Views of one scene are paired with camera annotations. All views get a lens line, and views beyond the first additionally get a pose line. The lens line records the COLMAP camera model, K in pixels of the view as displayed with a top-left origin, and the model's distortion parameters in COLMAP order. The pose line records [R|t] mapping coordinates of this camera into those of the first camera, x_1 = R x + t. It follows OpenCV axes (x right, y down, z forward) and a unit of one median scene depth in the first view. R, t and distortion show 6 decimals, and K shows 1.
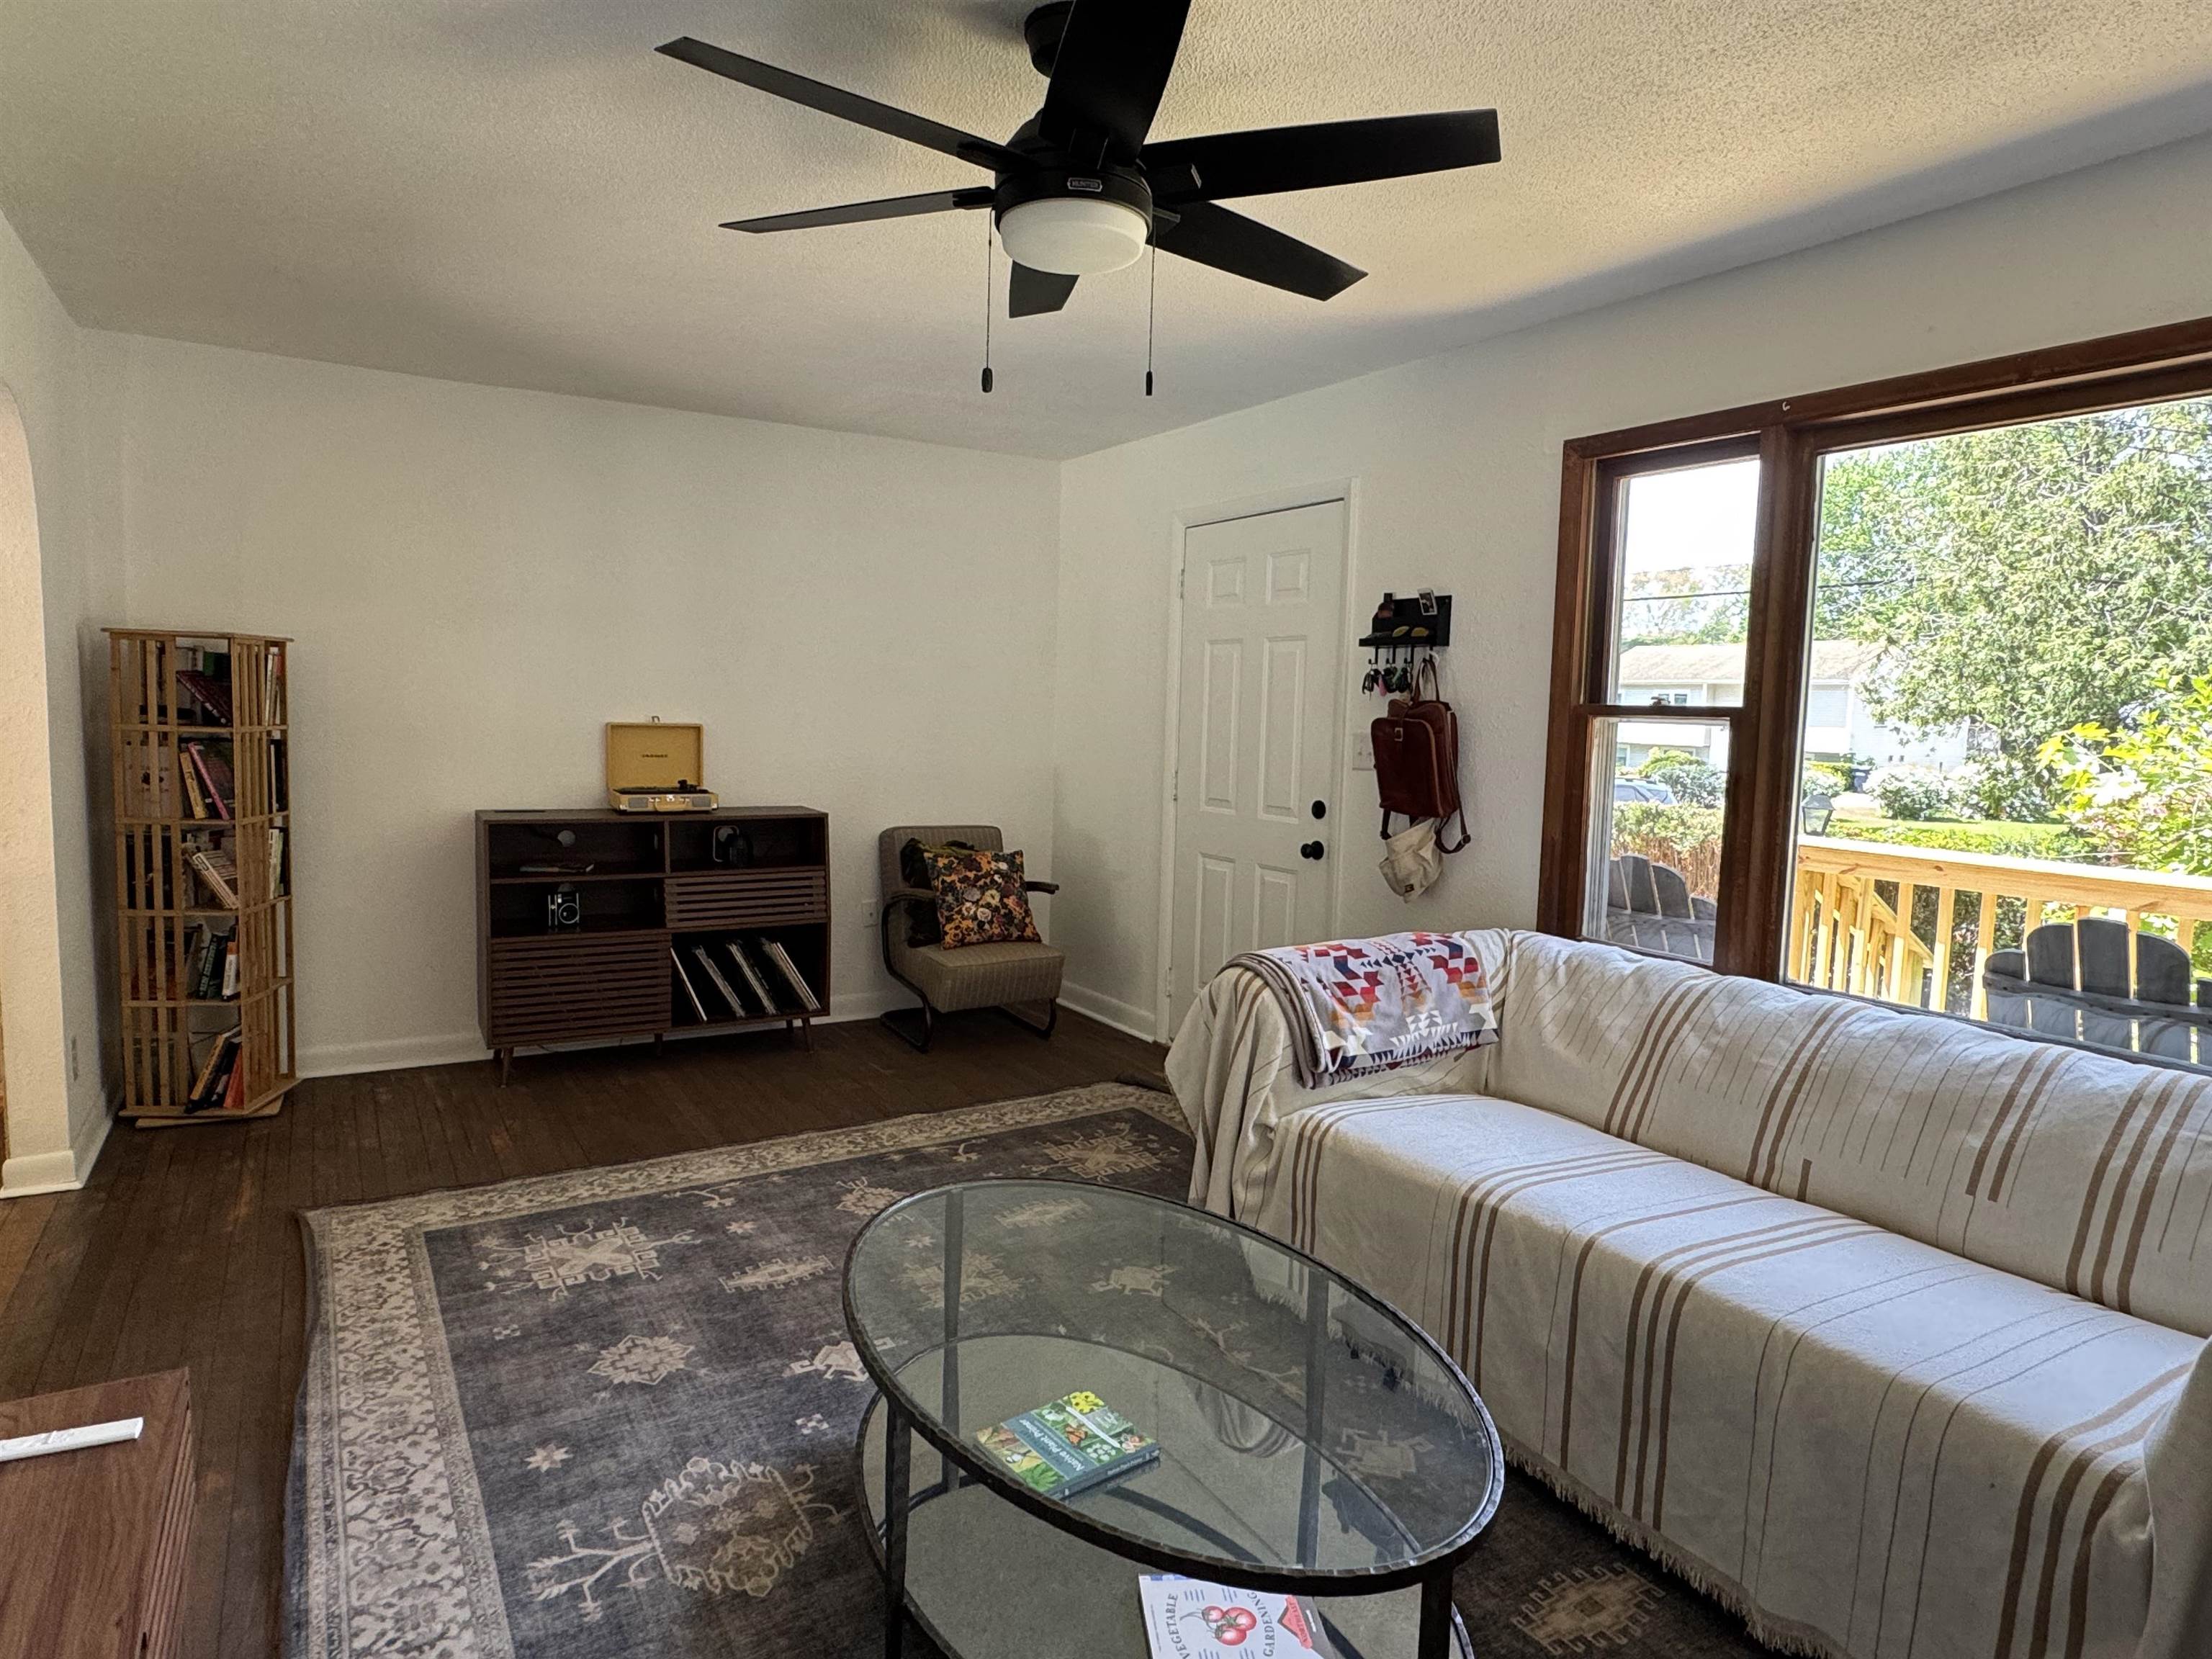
lens RADIAL K [[1301.3, 0, 1117.2], [0, 1301.3, 824.7], [0, 0, 1]] dist [-0.004121, -0.000370]
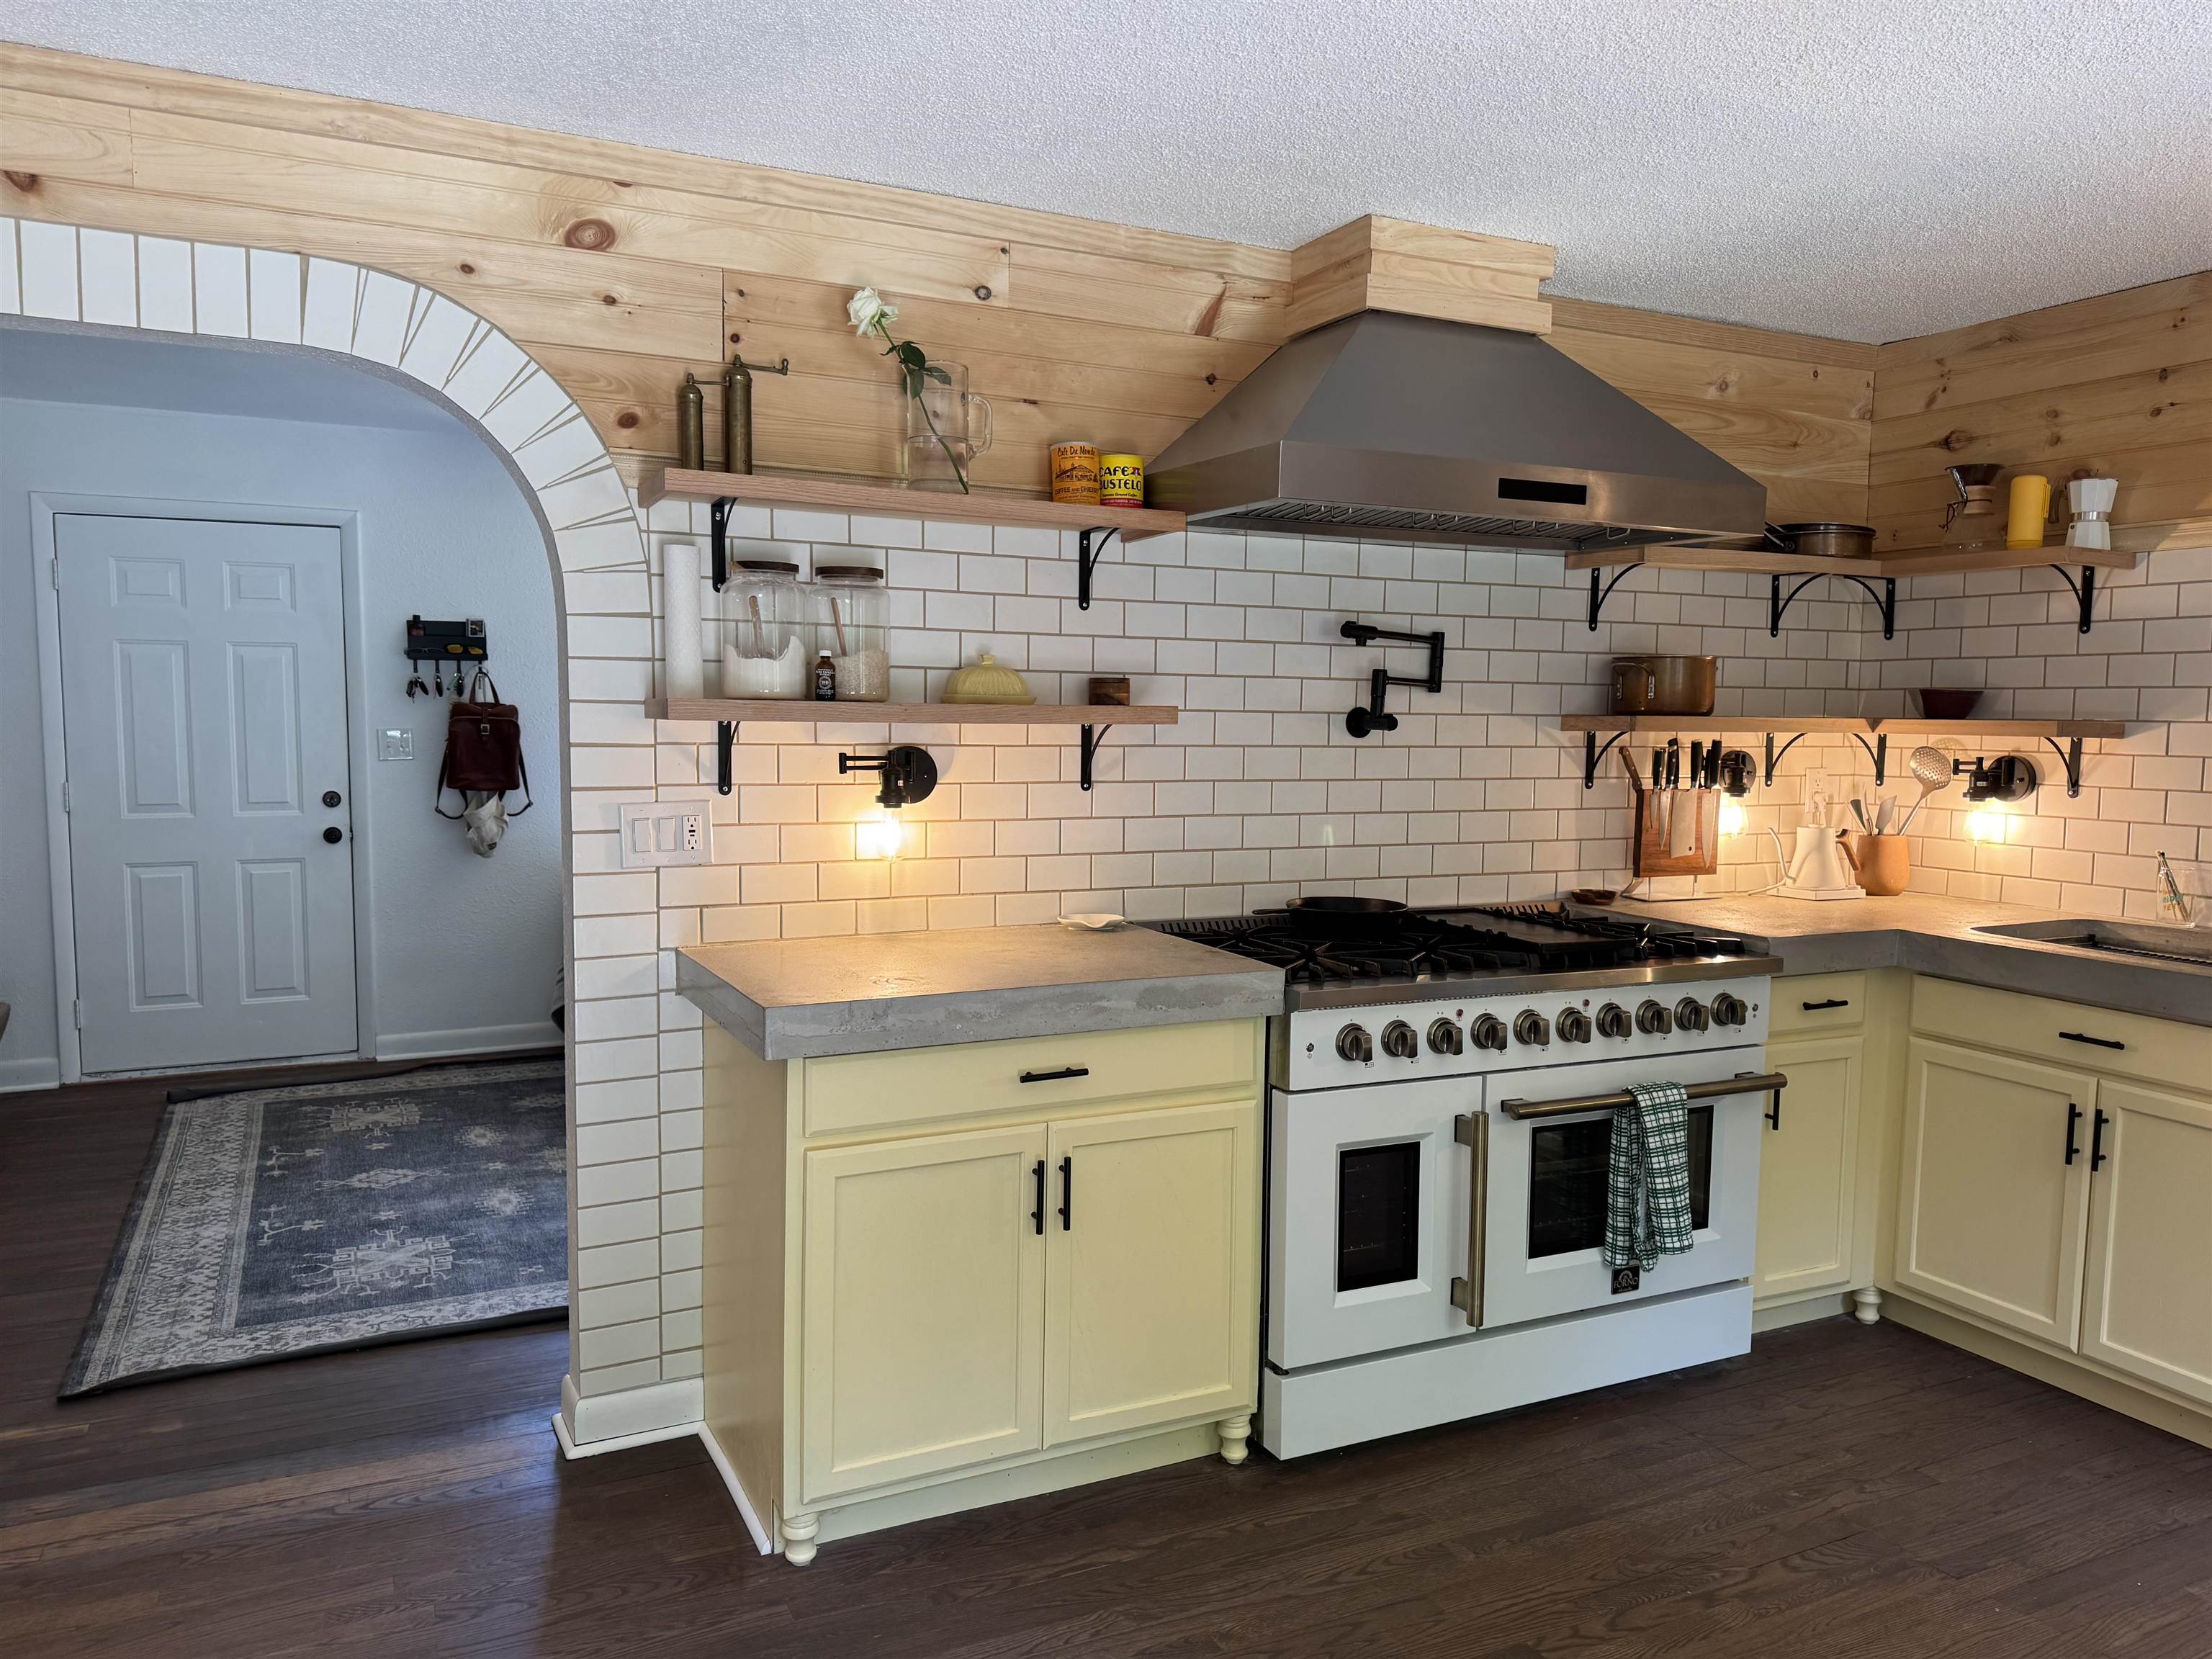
lens RADIAL K [[1561.7, 0, 1096.4], [0, 1561.7, 822.5], [0, 0, 1]] dist [0.027719, -0.010993]
pose [[0.104417, -0.104236, 0.989056, -1.356465], [0.085026, 0.991787, 0.095548, -0.078651], [-0.990892, 0.074118, 0.112422, 0.231950]]
